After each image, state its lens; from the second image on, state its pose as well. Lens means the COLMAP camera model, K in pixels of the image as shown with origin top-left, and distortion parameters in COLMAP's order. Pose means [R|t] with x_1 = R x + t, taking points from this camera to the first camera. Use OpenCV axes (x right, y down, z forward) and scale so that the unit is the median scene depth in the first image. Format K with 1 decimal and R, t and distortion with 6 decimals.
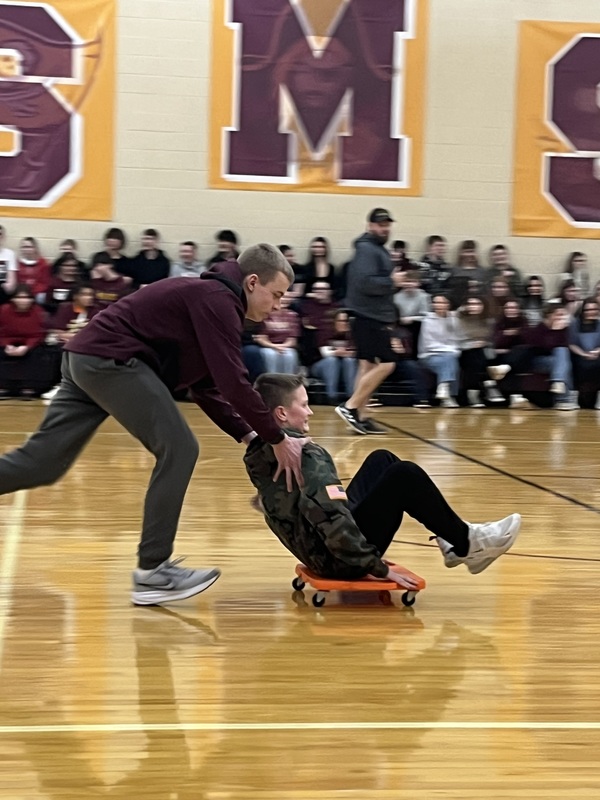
lens RADIAL K [[1700.3, 0, 301.7], [0, 1700.3, 402.4], [0, 0, 1]] dist [0.148126, 0.000000]
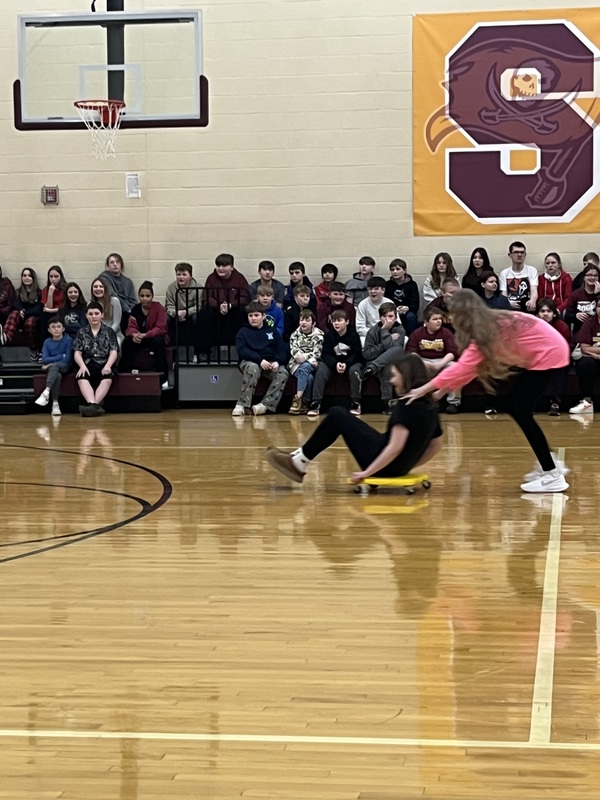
lens RADIAL K [[1700.3, 0, 295.7], [0, 1700.3, 406.2], [0, 0, 1]] dist [0.148126, 0.000000]
pose [[0.952803, -0.023479, -0.302680, 0.350678], [0.021376, 0.999719, -0.010258, 0.007528], [0.302836, 0.003303, 0.953037, 0.052901]]
